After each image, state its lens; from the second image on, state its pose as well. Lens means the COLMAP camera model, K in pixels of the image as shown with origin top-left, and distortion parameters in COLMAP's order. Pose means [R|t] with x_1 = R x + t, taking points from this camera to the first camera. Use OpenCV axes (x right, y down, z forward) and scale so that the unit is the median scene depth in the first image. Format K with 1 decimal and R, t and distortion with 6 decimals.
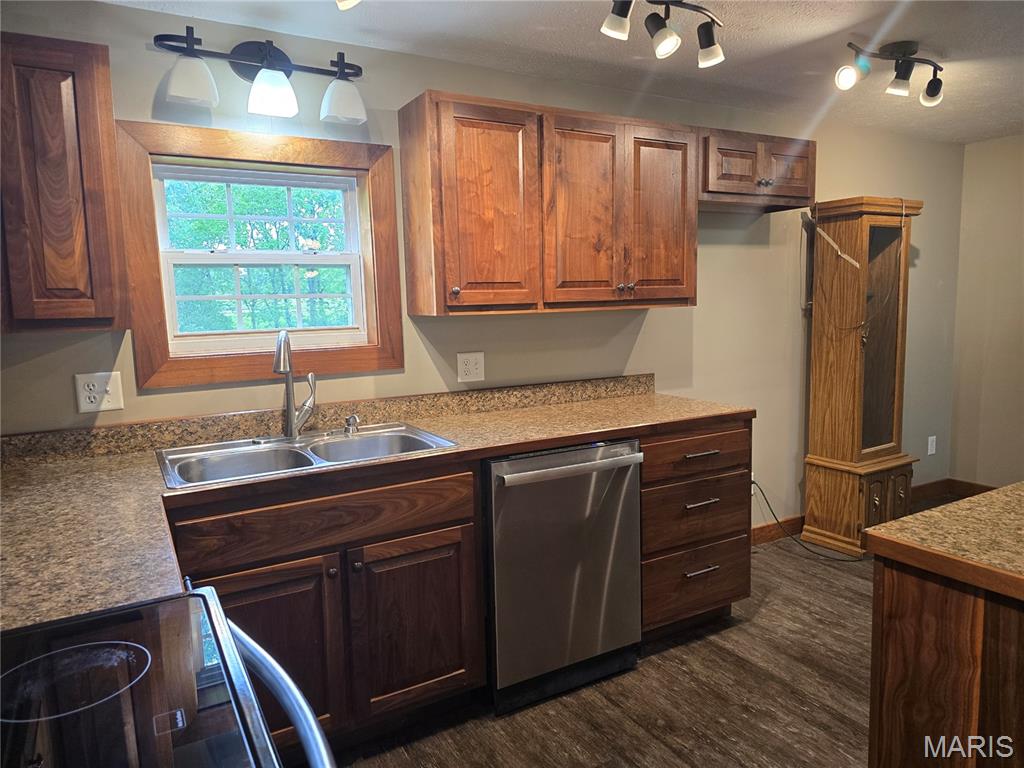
lens RADIAL K [[689.1, 0, 516.4], [0, 689.1, 379.3], [0, 0, 1]] dist [0.073729, -0.066309]
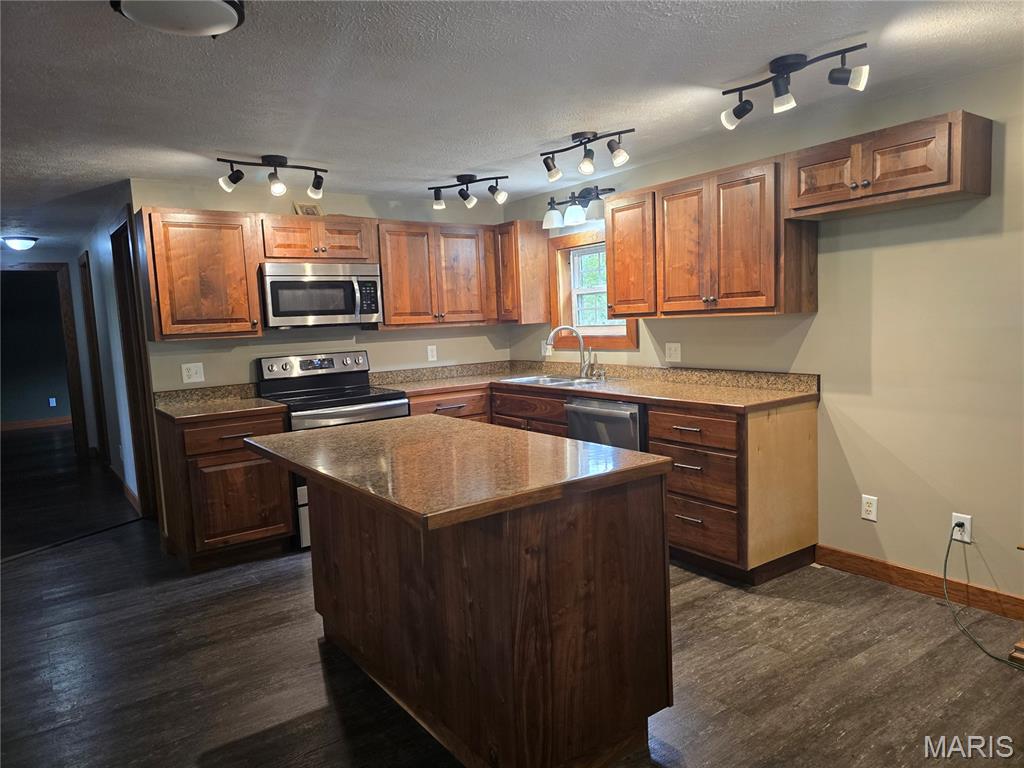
lens RADIAL K [[689.1, 0, 518.7], [0, 689.1, 384.7], [0, 0, 1]] dist [0.073729, -0.066309]
pose [[0.096200, 0.116525, -0.988518, 1.528554], [-0.076982, 0.991020, 0.109329, -0.094267], [0.992381, 0.065581, 0.104306, 0.539962]]
